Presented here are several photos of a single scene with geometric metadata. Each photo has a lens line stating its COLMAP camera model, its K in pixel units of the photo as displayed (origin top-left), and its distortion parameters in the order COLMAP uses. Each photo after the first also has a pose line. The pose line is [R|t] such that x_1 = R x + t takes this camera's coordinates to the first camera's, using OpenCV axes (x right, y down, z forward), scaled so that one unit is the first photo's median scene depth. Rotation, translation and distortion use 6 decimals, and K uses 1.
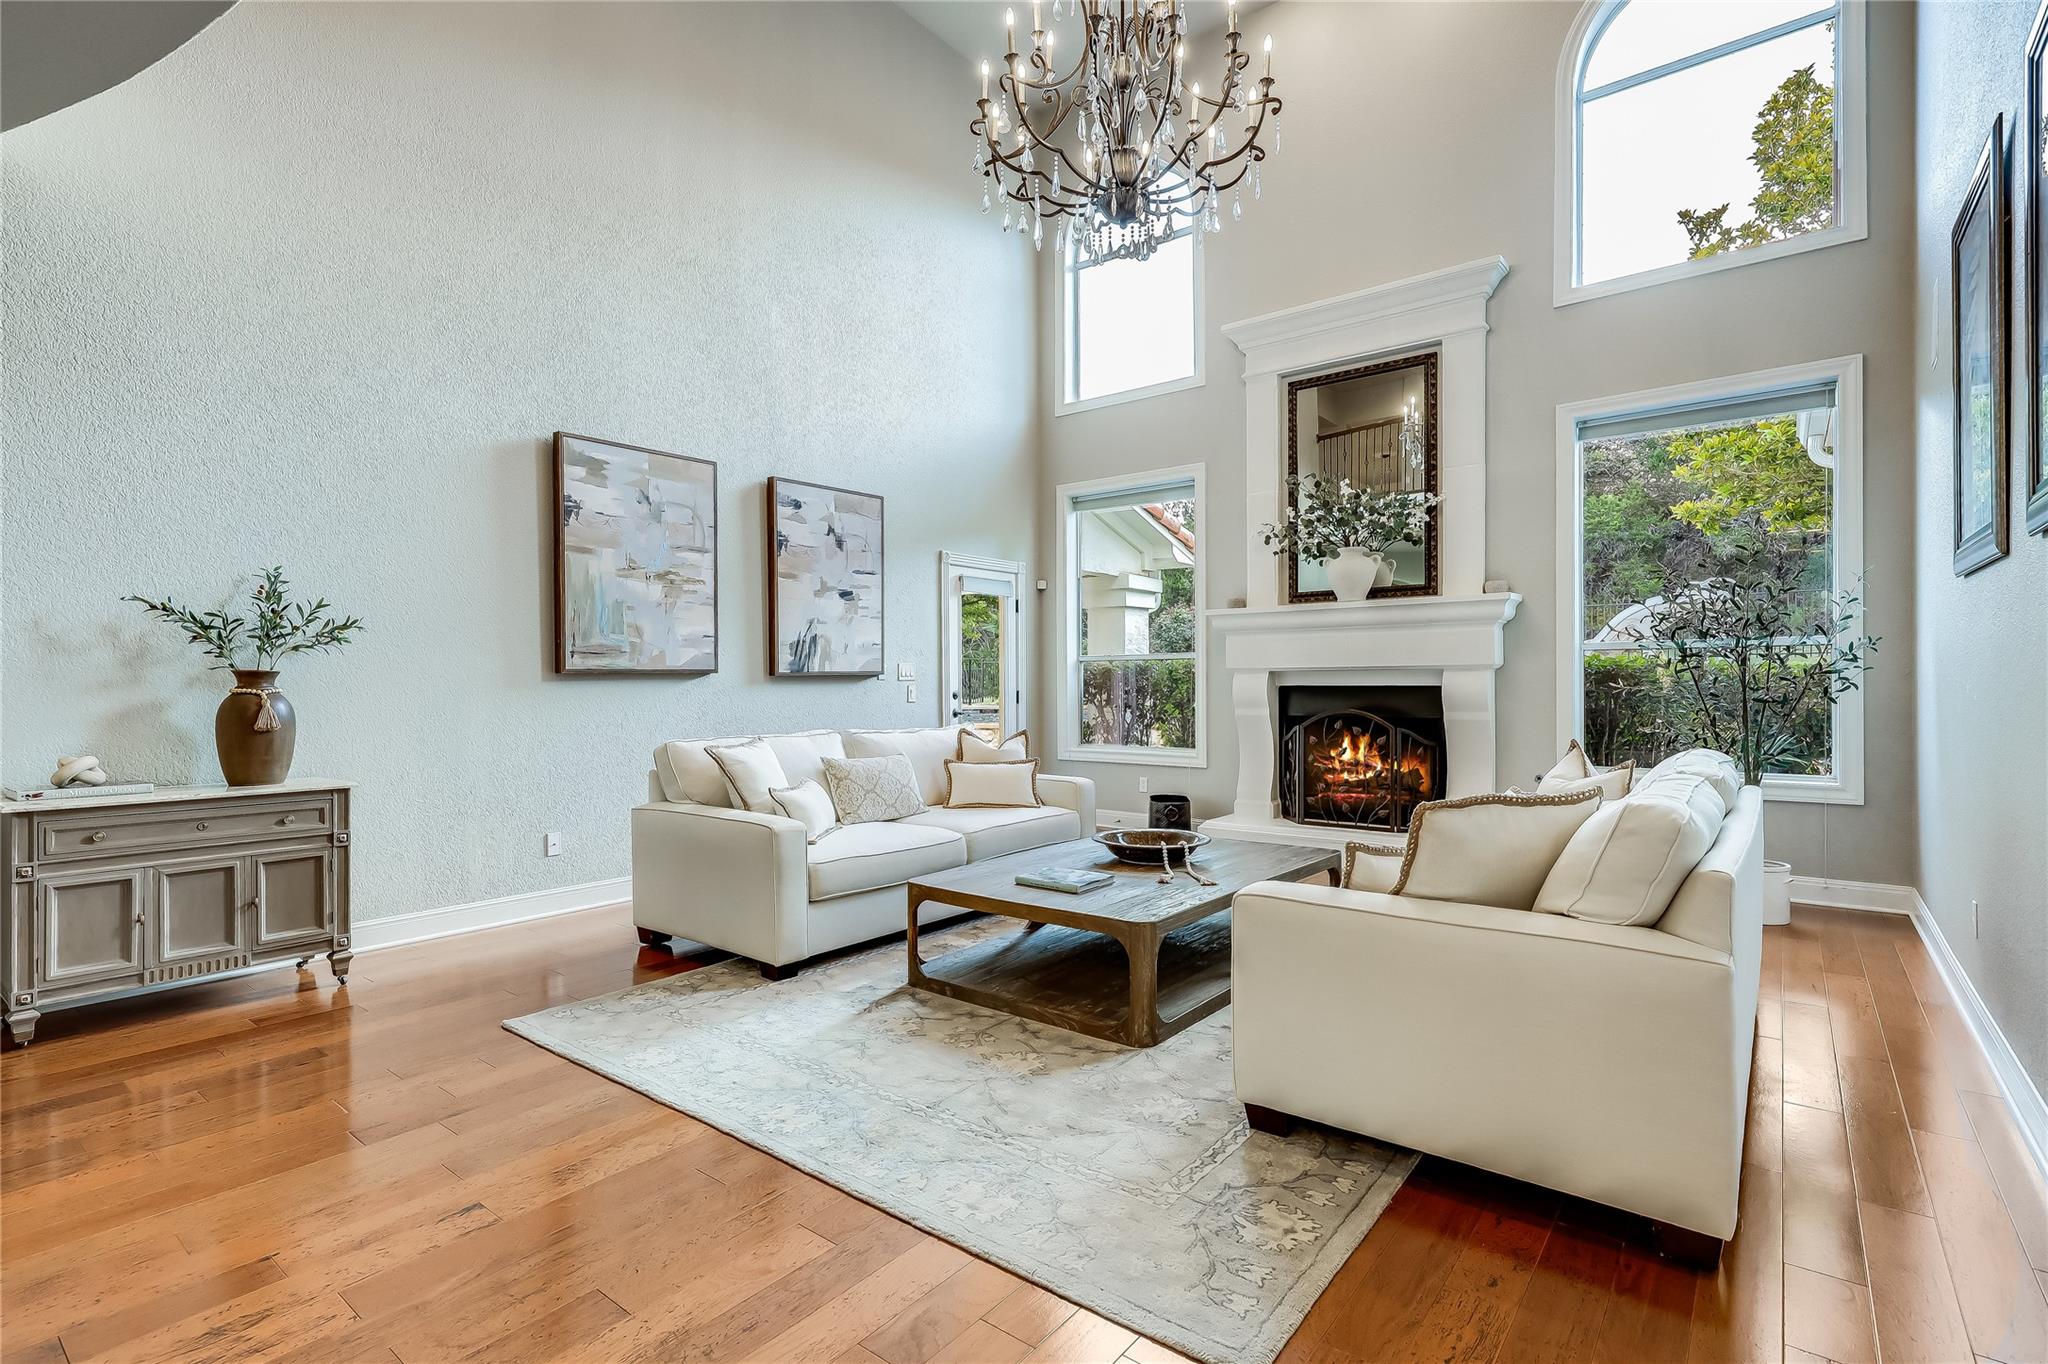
lens RADIAL K [[960.8, 0, 1023.7], [0, 960.8, 683.7], [0, 0, 1]] dist [0.001187, -0.000106]
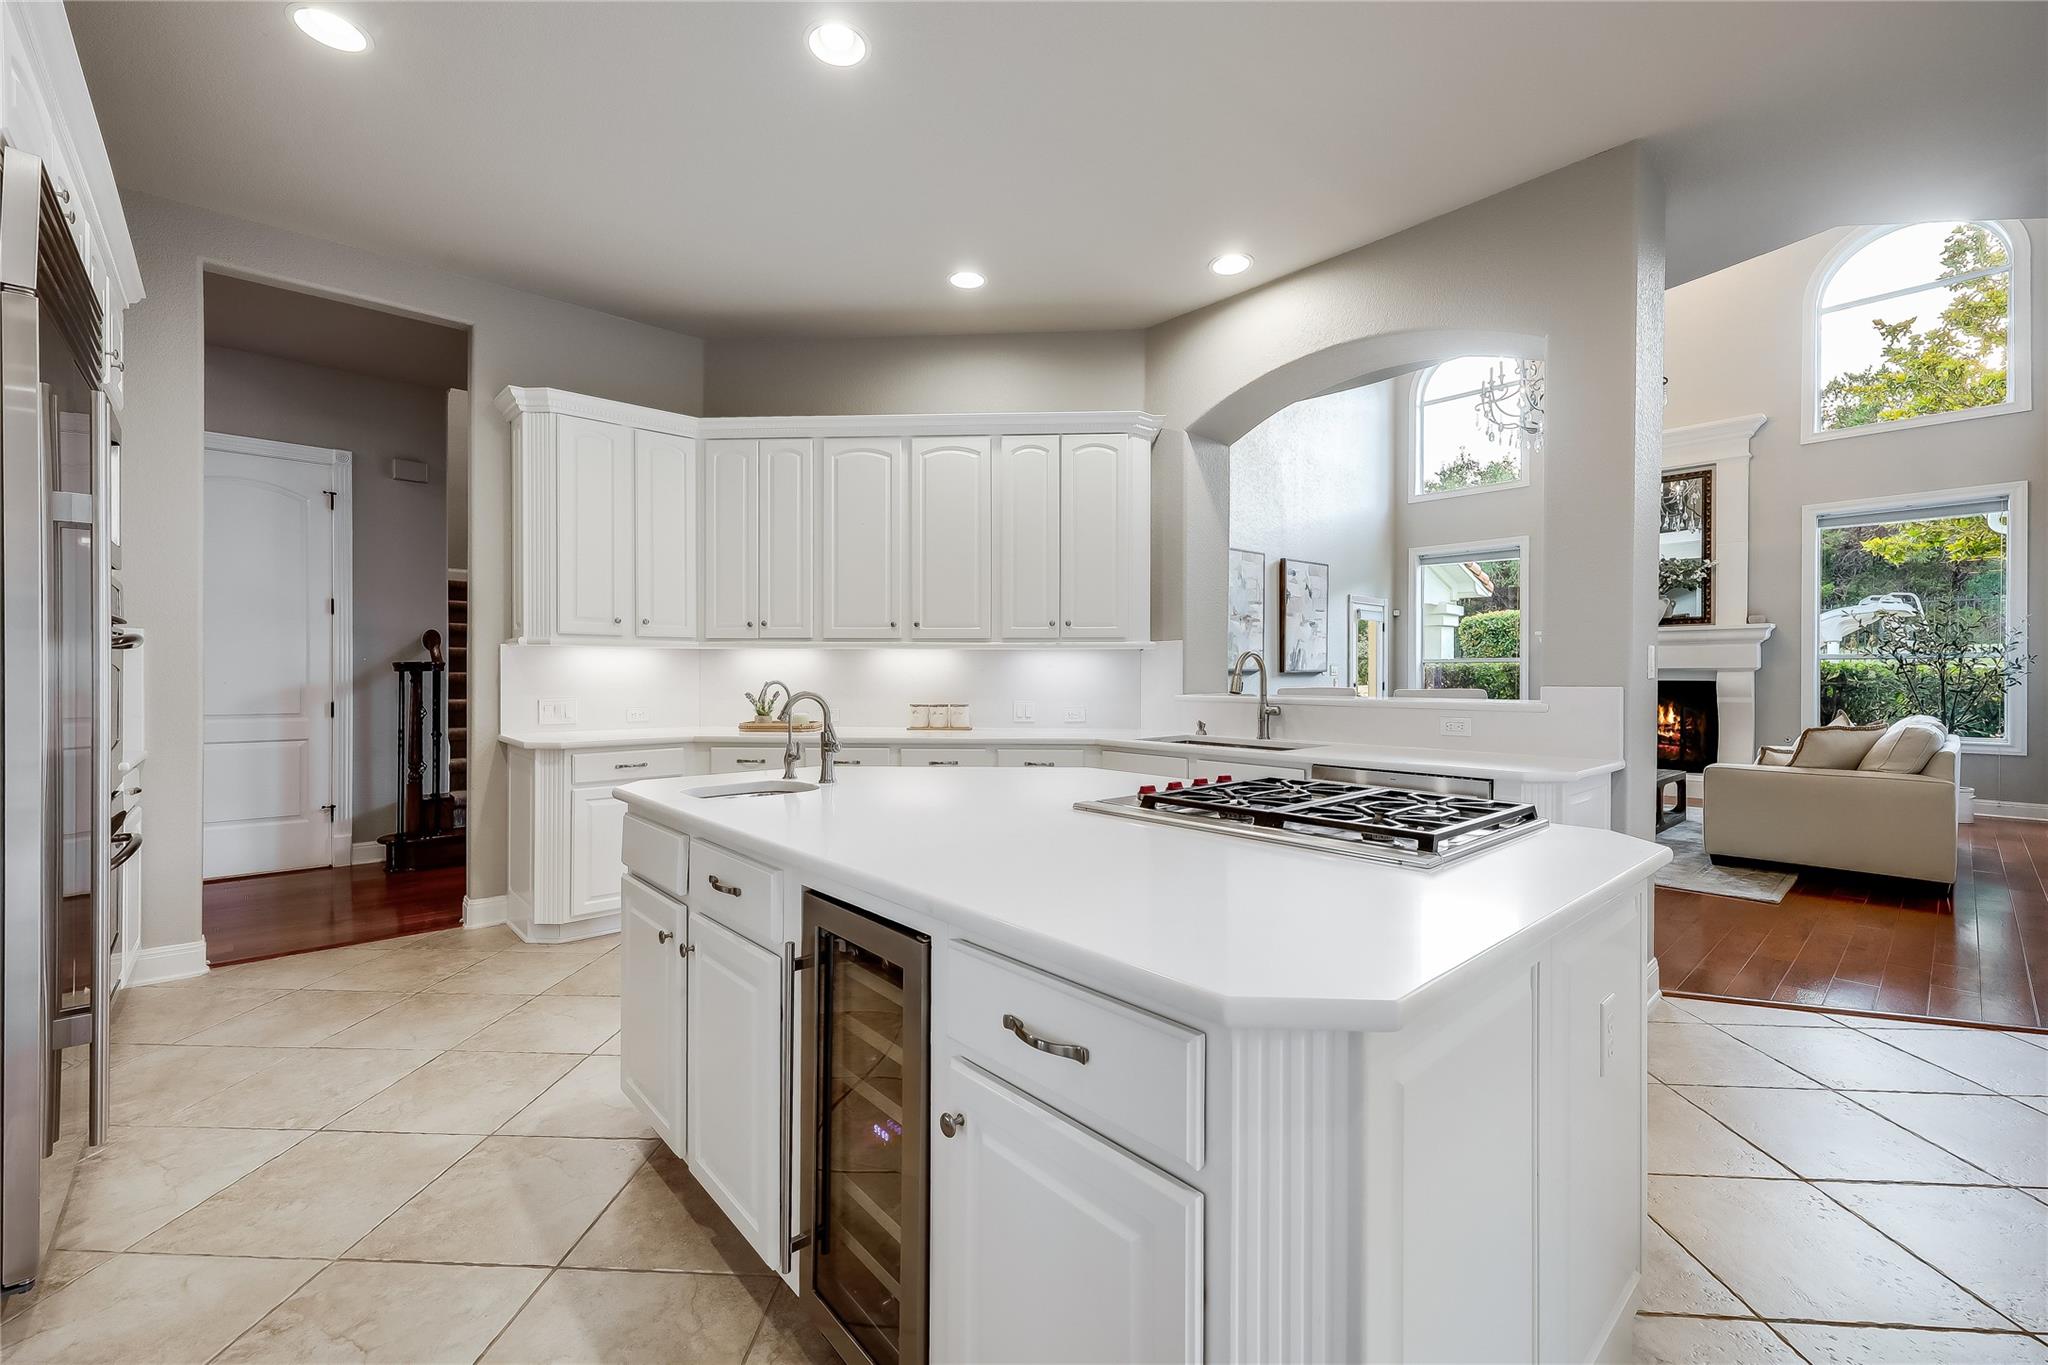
lens RADIAL K [[844.7, 0, 1024.6], [0, 844.7, 676.4], [0, 0, 1]] dist [0.003335, 0.000130]
pose [[0.986709, 0.005055, -0.162419, -0.471375], [-0.005002, 0.999987, 0.000732, -0.000866], [0.162421, 0.000090, 0.986722, -0.574911]]
